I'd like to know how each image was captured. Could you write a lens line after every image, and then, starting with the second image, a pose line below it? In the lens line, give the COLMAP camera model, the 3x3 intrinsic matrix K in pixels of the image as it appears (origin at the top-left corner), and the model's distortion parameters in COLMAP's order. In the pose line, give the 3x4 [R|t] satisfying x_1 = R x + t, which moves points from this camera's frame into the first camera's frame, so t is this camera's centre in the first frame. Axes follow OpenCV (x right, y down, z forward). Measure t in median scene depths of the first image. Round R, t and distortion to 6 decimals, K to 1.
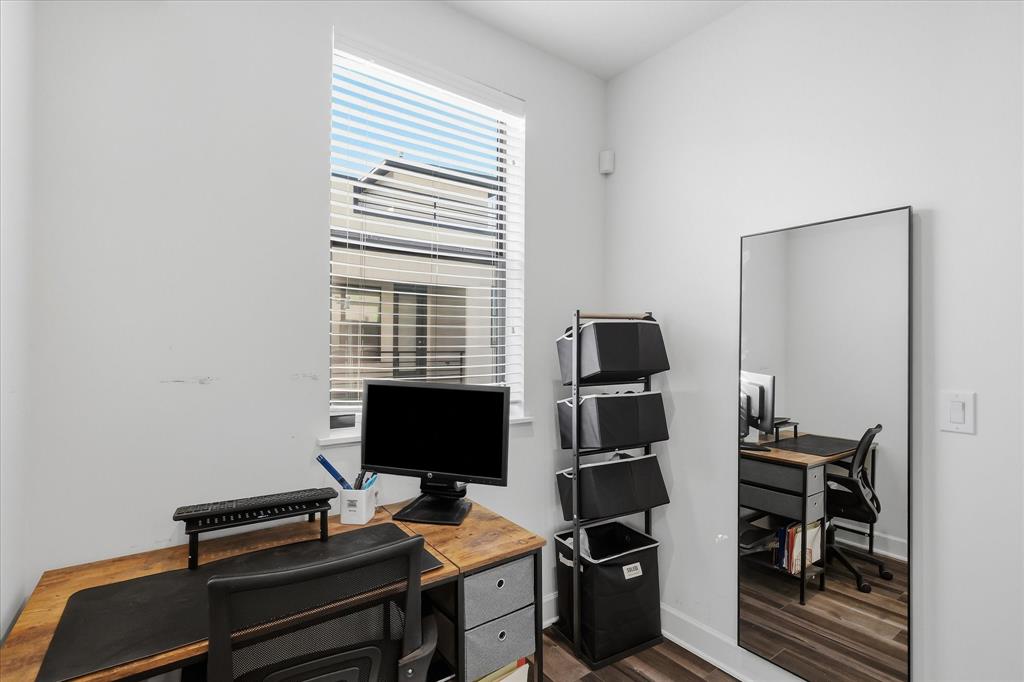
lens RADIAL K [[454.8, 0, 512.0], [0, 454.8, 341.0], [0, 0, 1]] dist [0.000791, 0.000392]
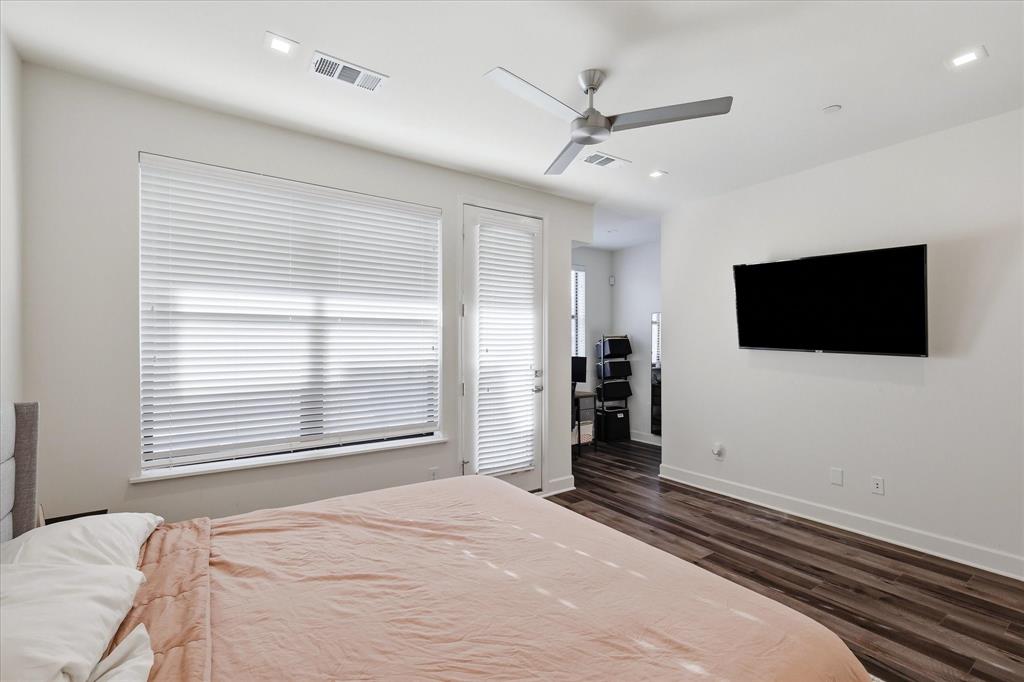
lens RADIAL K [[454.8, 0, 512.0], [0, 454.8, 341.0], [0, 0, 1]] dist [0.000791, 0.000392]
pose [[0.999605, -0.006338, -0.027389, -0.402581], [0.006317, 0.999980, -0.000853, -0.025197], [0.027393, 0.000679, 0.999625, -2.185351]]
